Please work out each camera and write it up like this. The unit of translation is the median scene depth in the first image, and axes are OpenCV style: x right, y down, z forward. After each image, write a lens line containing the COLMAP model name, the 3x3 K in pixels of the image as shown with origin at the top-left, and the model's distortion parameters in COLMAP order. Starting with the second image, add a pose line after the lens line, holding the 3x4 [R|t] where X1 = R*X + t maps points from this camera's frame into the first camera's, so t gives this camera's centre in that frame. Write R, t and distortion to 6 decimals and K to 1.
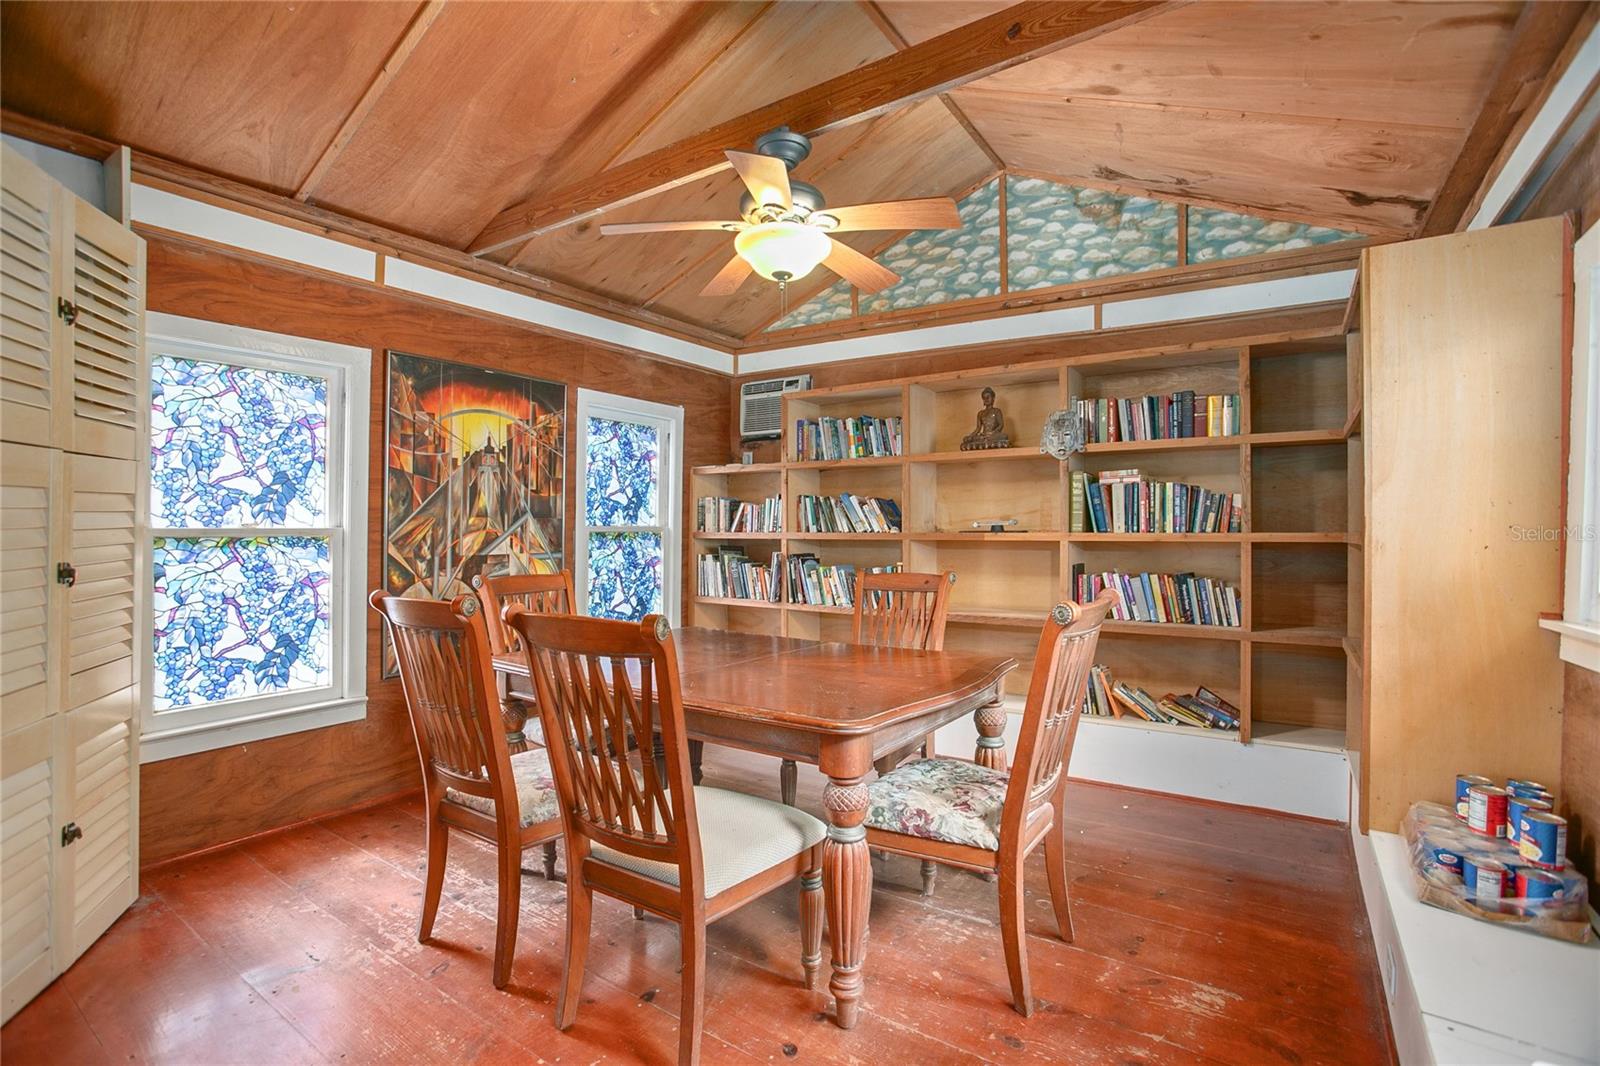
lens RADIAL K [[733.8, 0, 801.3], [0, 733.8, 520.1], [0, 0, 1]] dist [-0.044560, 0.008929]
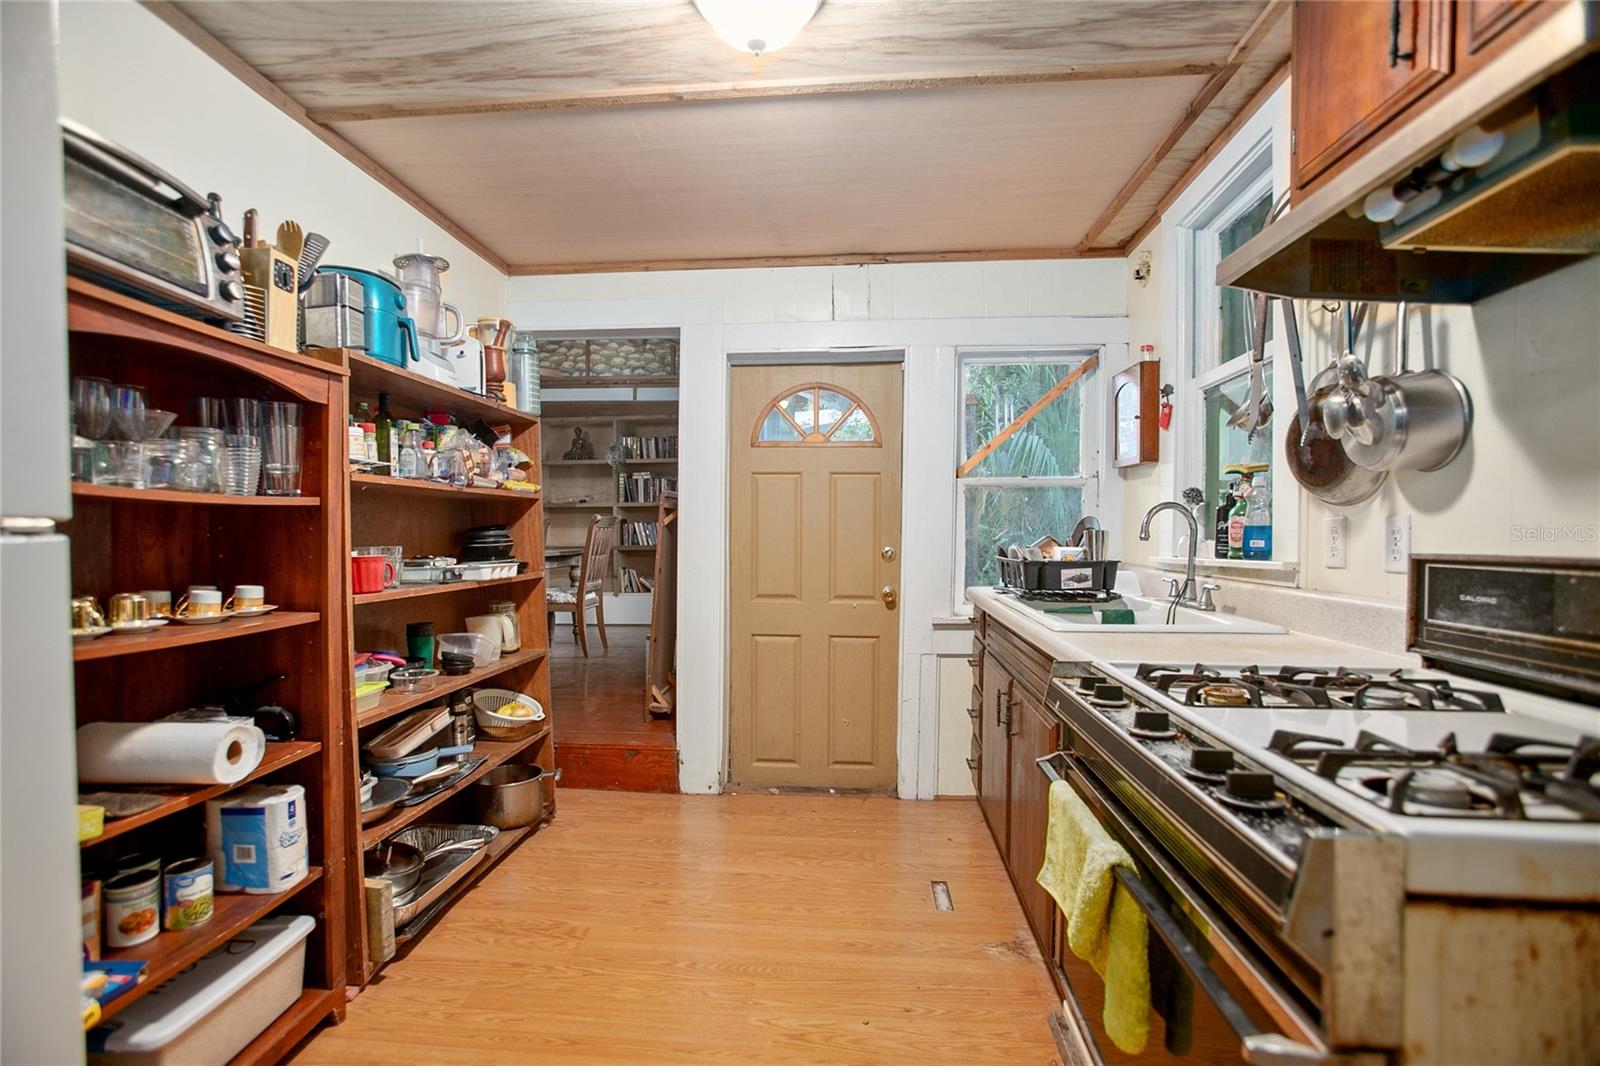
lens RADIAL K [[733.8, 0, 798.2], [0, 733.8, 525.2], [0, 0, 1]] dist [-0.044560, 0.008929]
pose [[0.874030, -0.002894, 0.485864, -0.173428], [-0.000236, 0.999980, 0.006381, 0.064267], [-0.485872, -0.005692, 0.874011, -0.978624]]
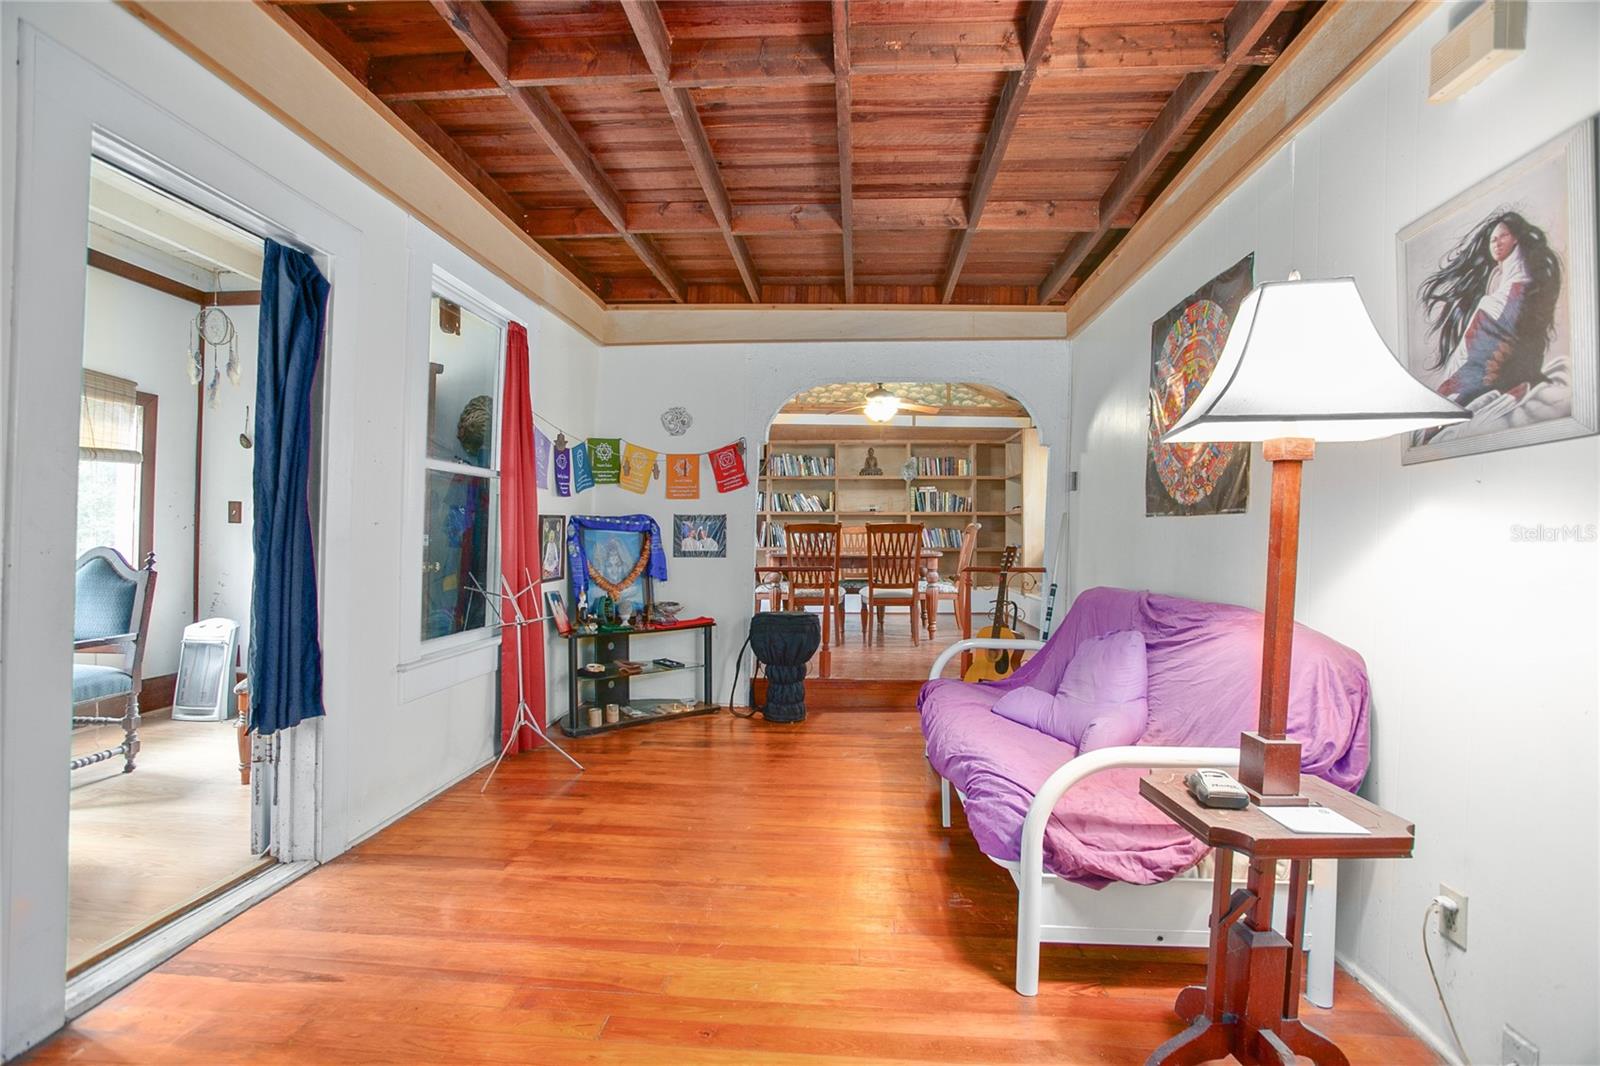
lens RADIAL K [[733.8, 0, 806.0], [0, 733.8, 528.4], [0, 0, 1]] dist [-0.044560, 0.008929]
pose [[0.862523, 0.008941, 0.505939, -1.126295], [-0.011194, 0.999936, 0.001414, 0.071452], [-0.505894, -0.006883, 0.862568, -0.902670]]
